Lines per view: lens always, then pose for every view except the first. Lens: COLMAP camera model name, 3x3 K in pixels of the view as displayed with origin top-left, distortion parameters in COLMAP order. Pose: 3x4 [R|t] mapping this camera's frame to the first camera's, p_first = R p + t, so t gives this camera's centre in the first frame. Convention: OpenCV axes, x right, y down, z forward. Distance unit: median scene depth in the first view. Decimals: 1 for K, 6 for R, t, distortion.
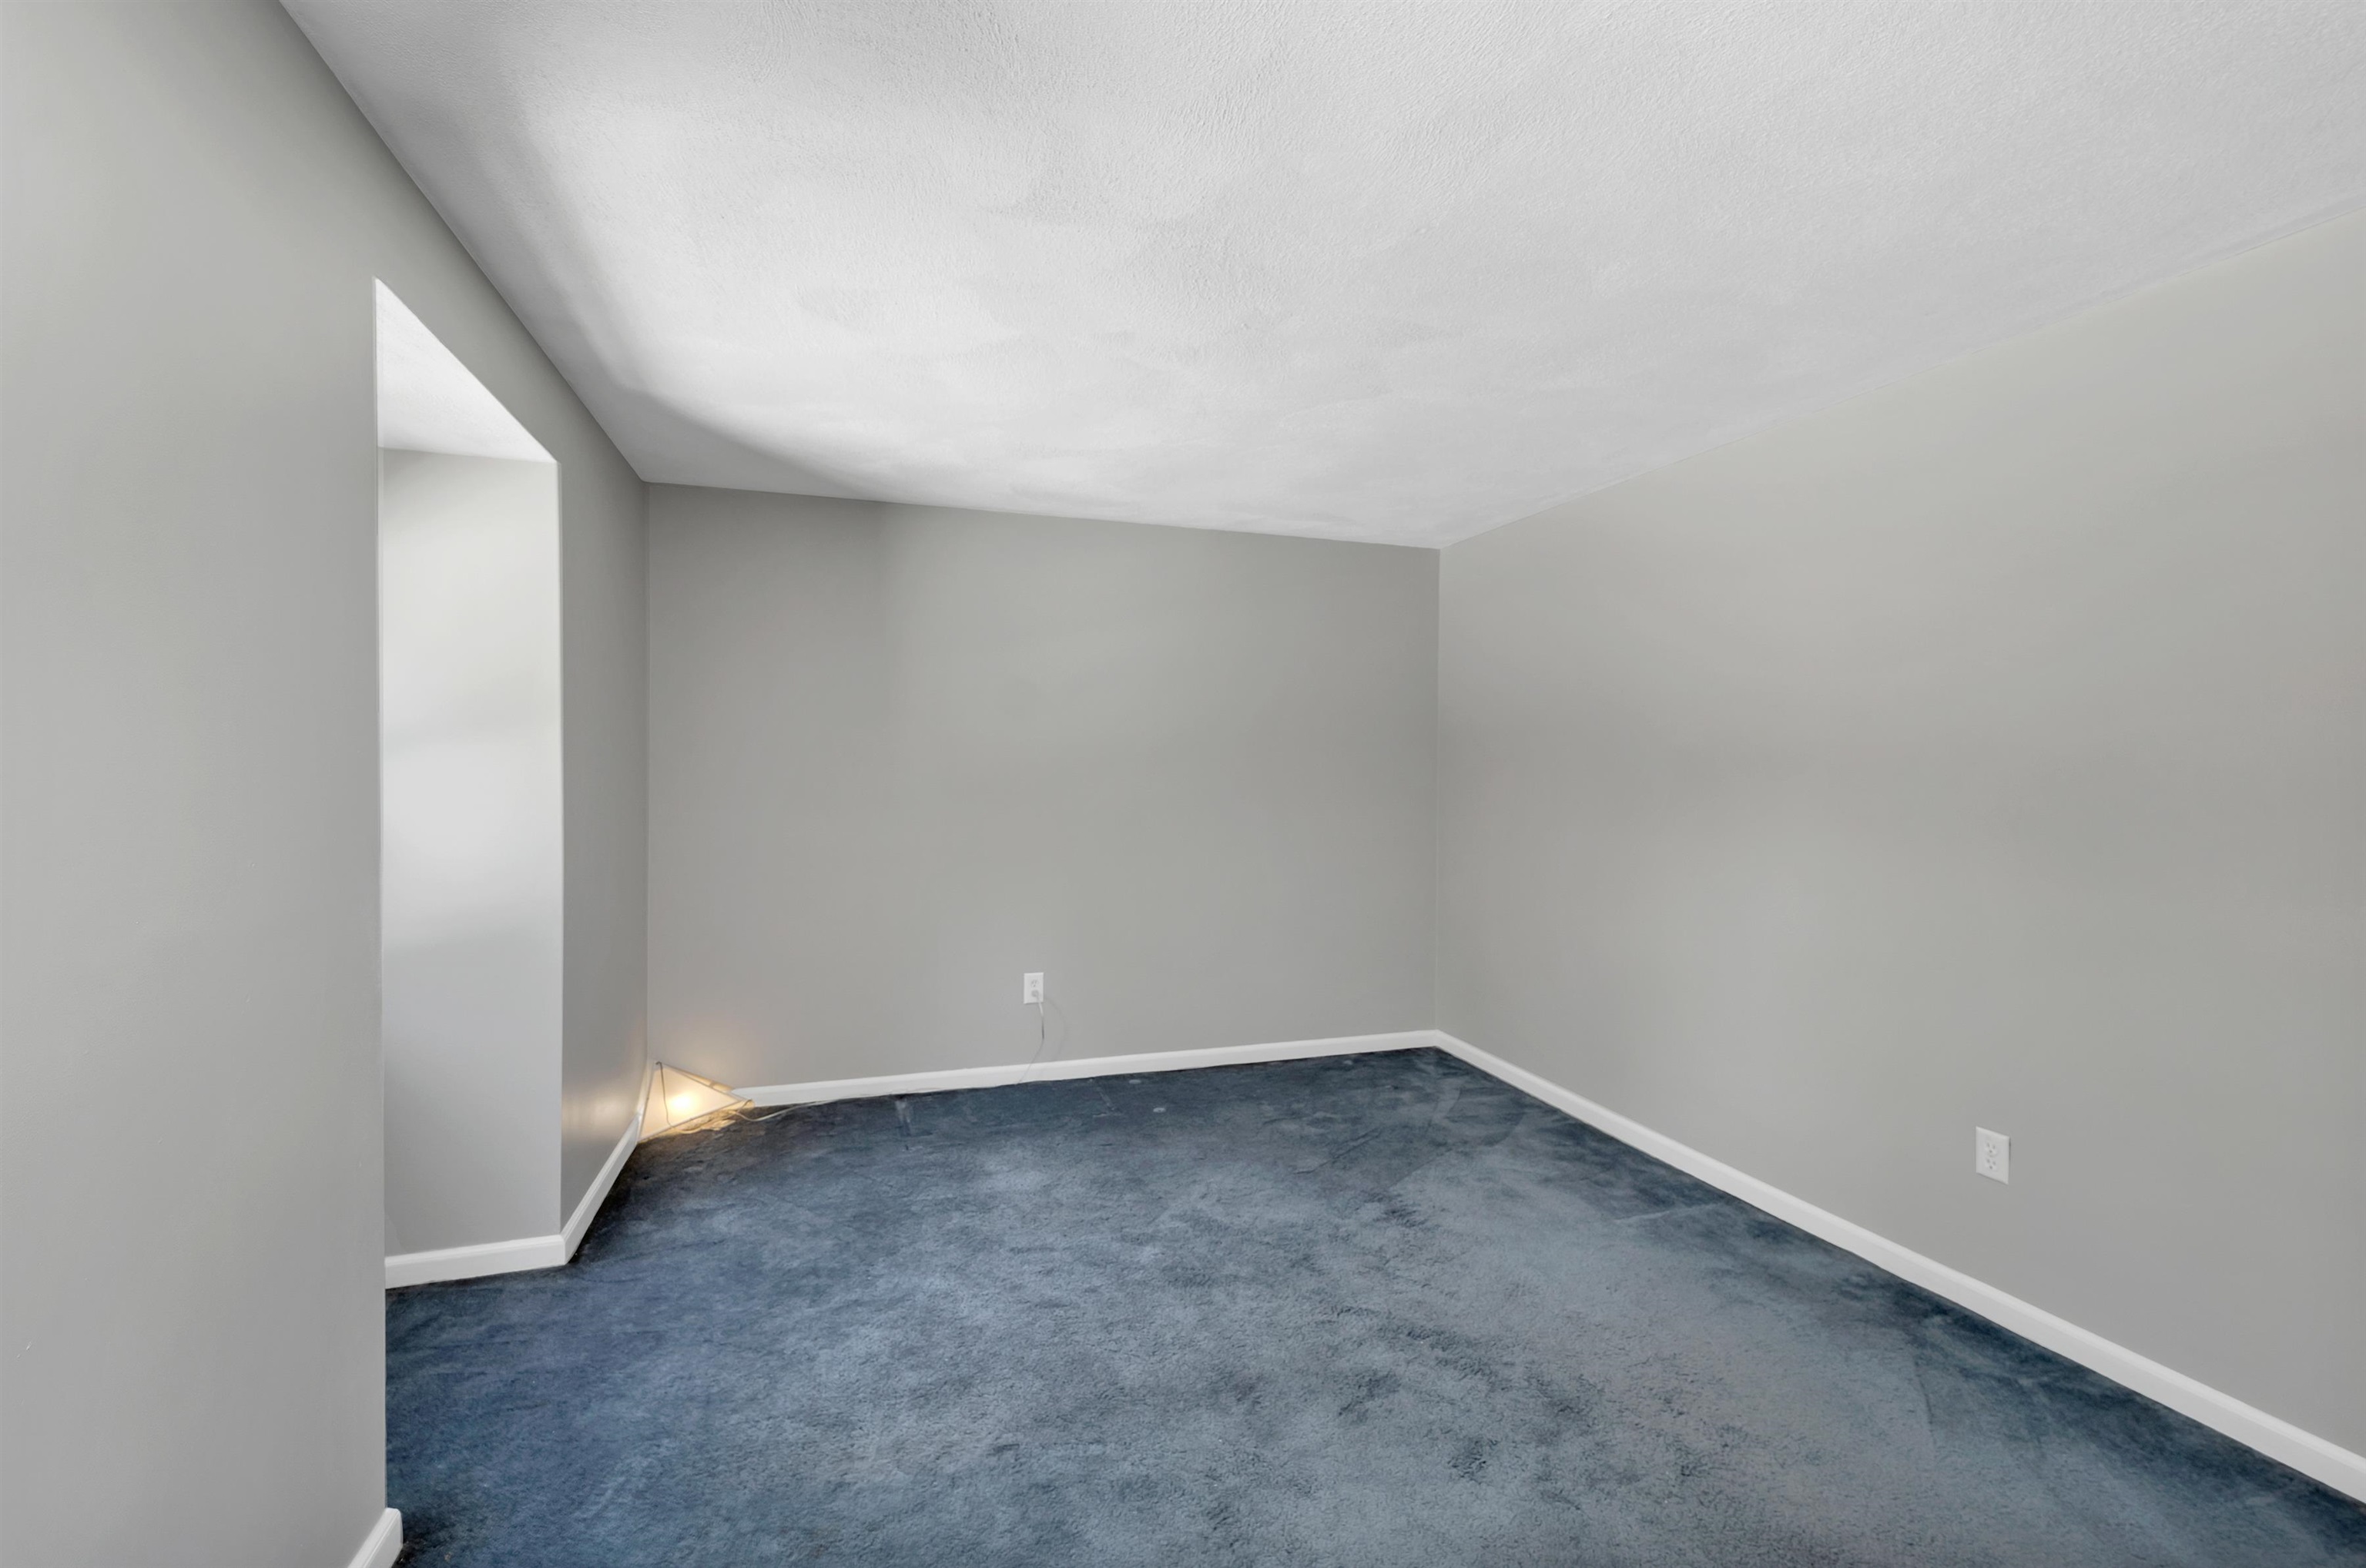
lens RADIAL K [[995.0, 0, 1188.6], [0, 995.0, 775.9], [0, 0, 1]] dist [0.014251, 0.000235]
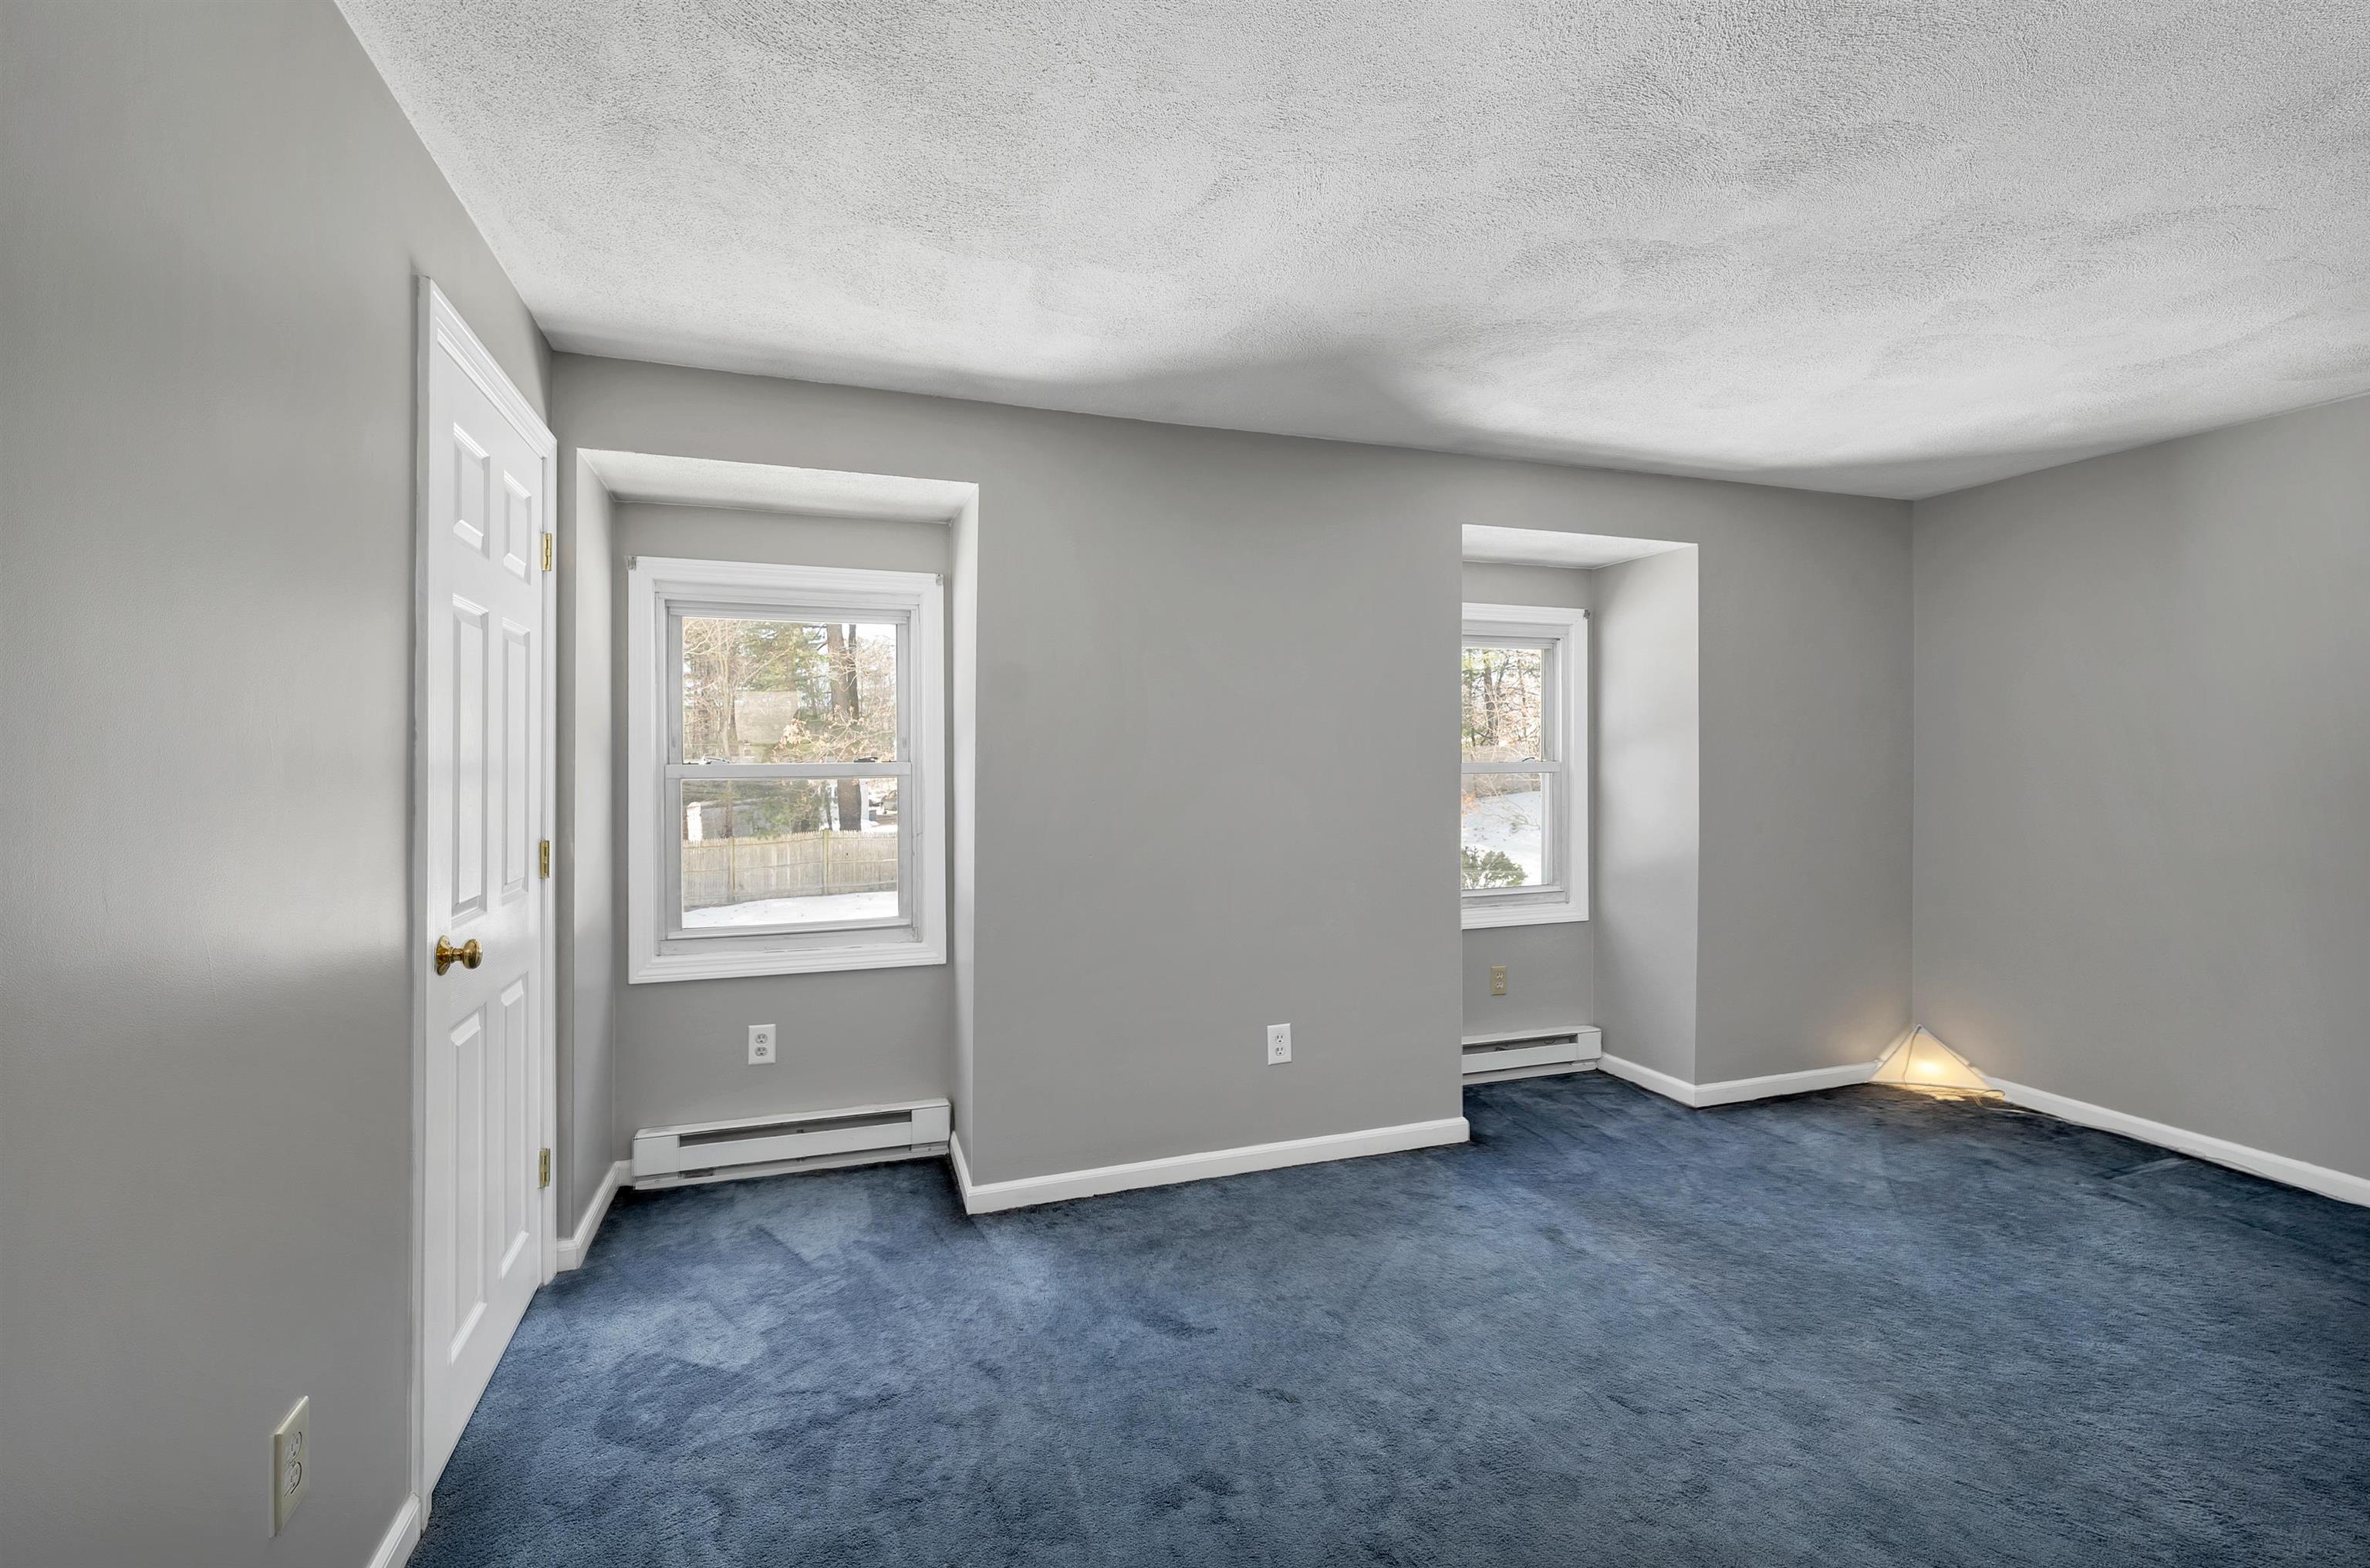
lens RADIAL K [[996.6, 0, 1181.0], [0, 996.6, 774.4], [0, 0, 1]] dist [0.014251, 0.000235]
pose [[0.039019, 0.006896, -0.999215, 0.617761], [-0.003749, 0.999970, 0.006755, 0.006147], [0.999231, 0.003482, 0.039043, 0.171975]]
